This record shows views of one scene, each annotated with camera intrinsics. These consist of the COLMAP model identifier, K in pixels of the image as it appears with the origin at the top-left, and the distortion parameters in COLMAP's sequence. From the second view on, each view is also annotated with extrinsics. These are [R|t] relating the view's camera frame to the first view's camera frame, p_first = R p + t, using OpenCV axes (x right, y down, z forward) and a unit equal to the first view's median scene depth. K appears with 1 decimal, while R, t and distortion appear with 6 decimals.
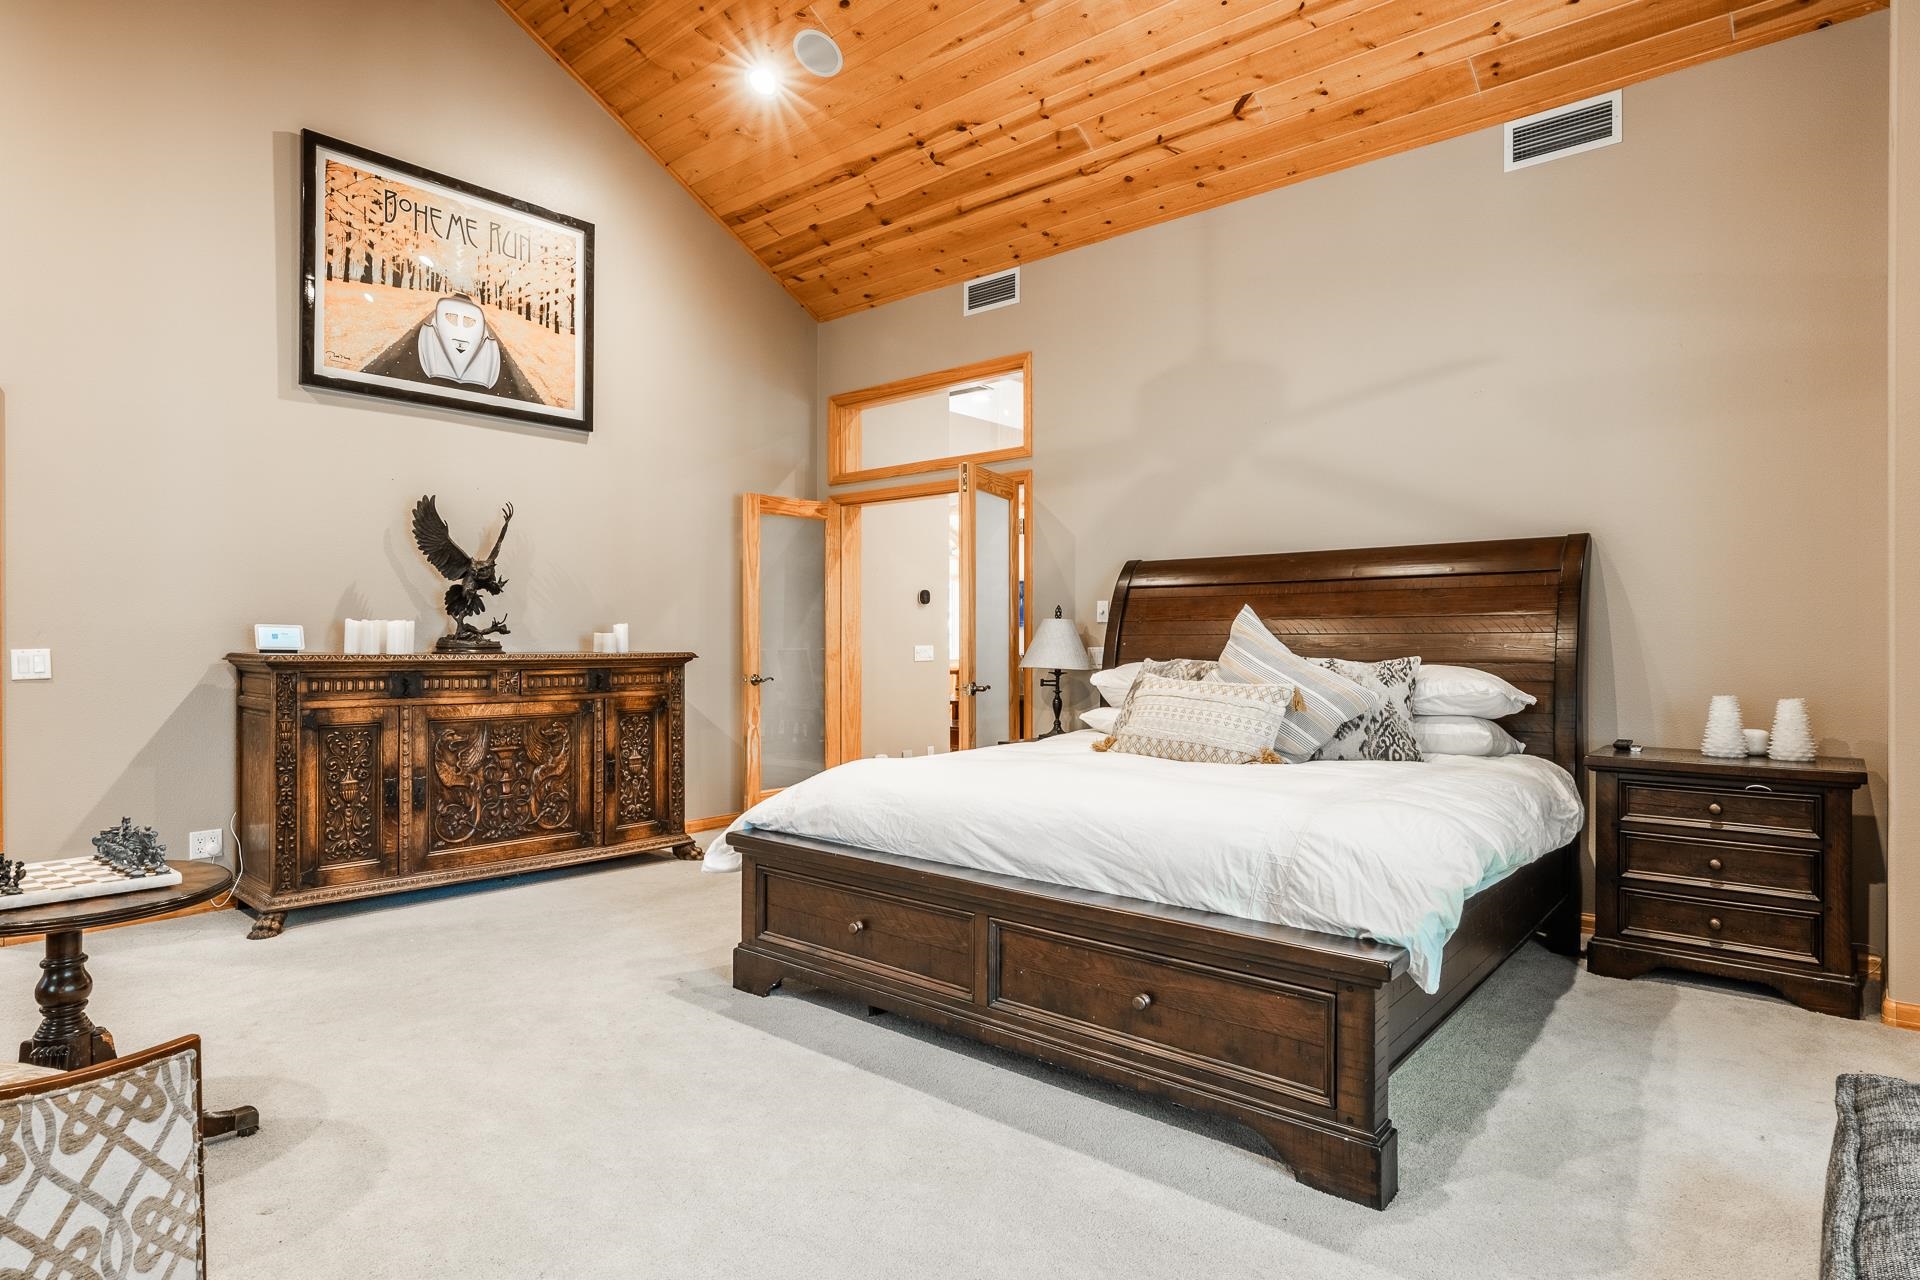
lens RADIAL K [[1080.7, 0, 954.1], [0, 1080.7, 631.0], [0, 0, 1]] dist [-0.014824, 0.000599]
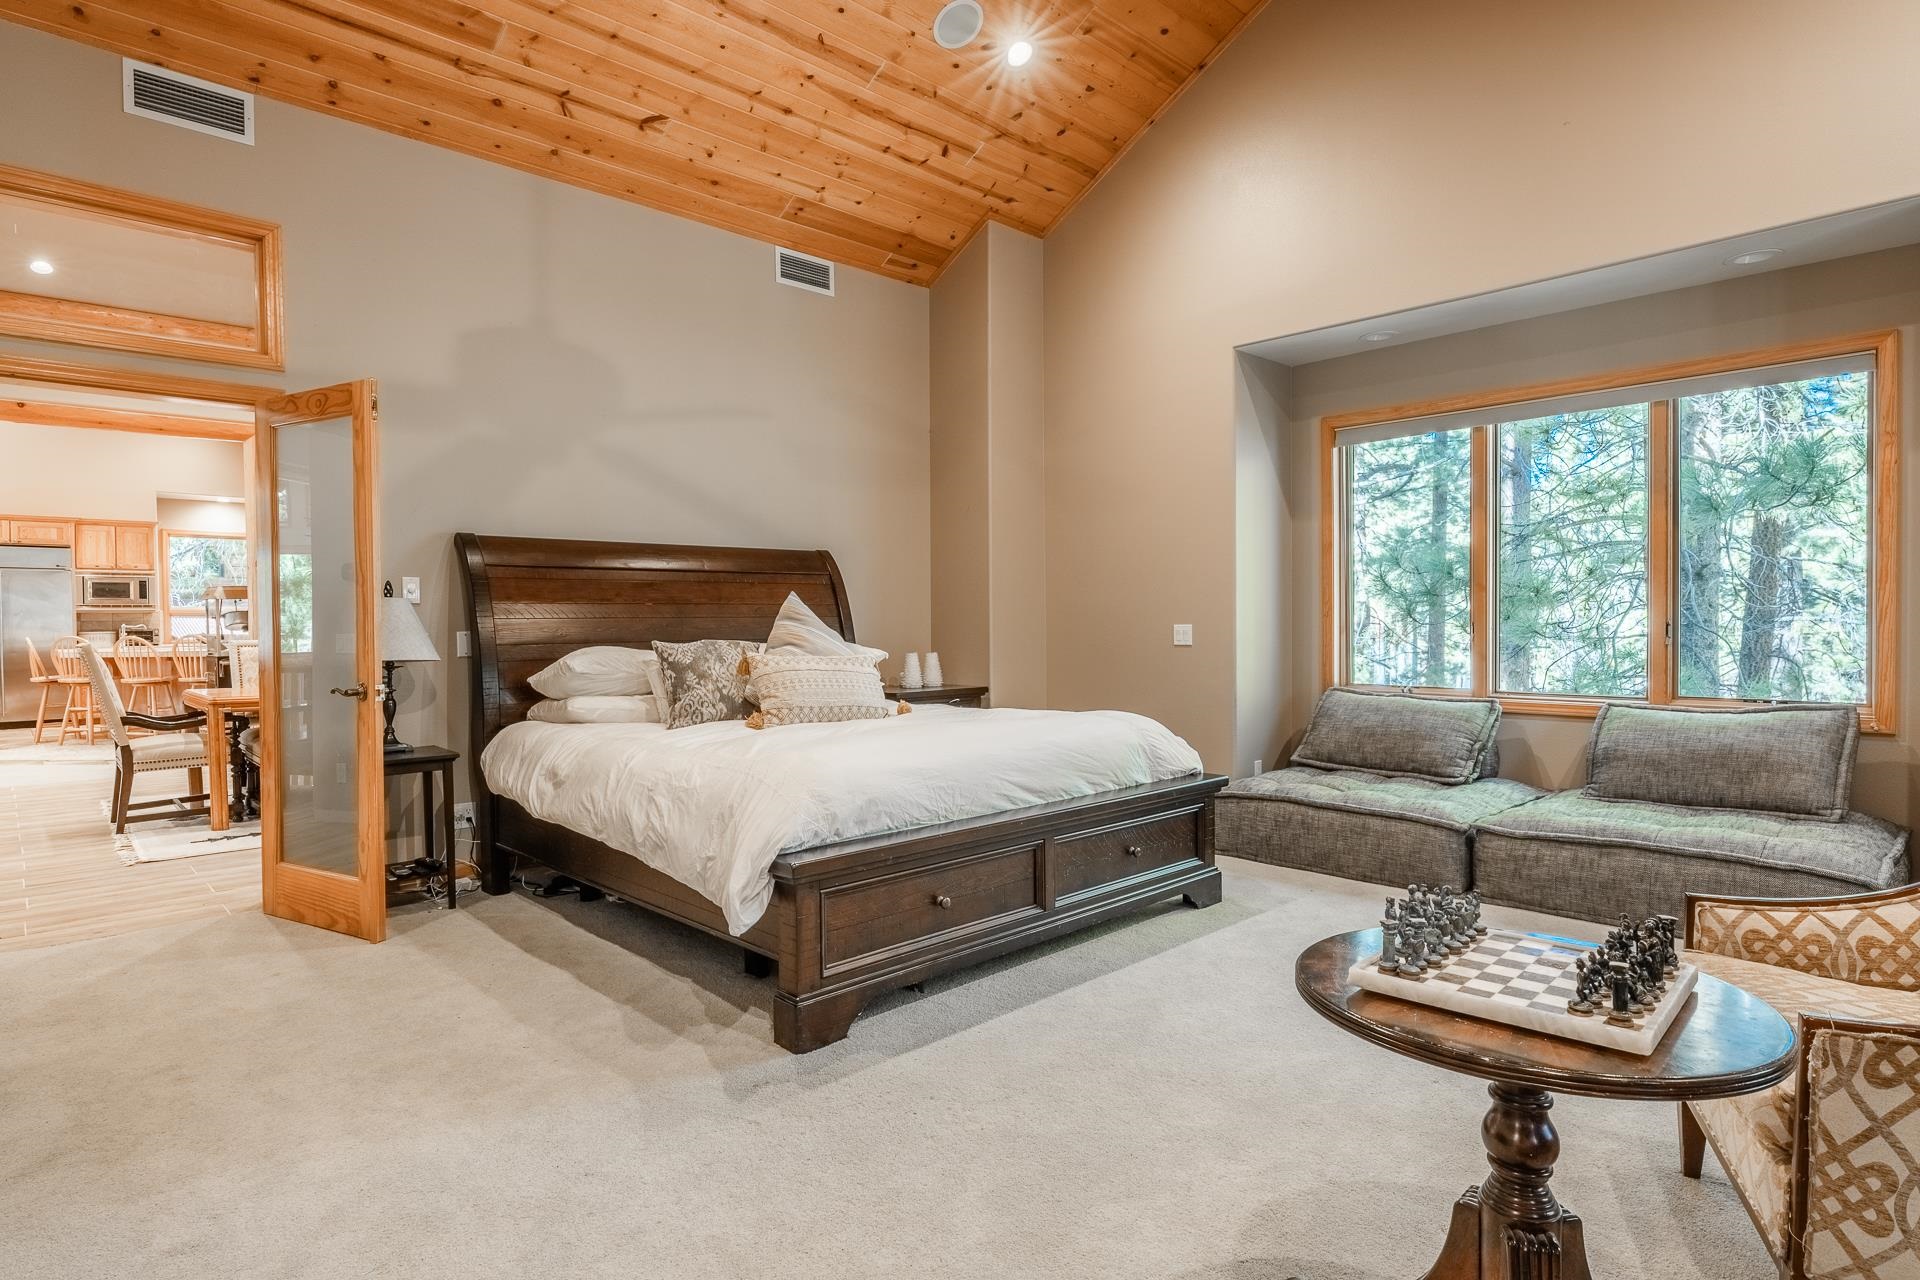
lens RADIAL K [[1019.3, 0, 933.8], [0, 1019.3, 631.6], [0, 0, 1]] dist [-0.002984, -0.002009]
pose [[0.089217, -0.009882, 0.995963, -0.809821], [-0.000742, 0.999950, 0.009988, 0.007855], [-0.996012, -0.001630, 0.089205, 0.715701]]
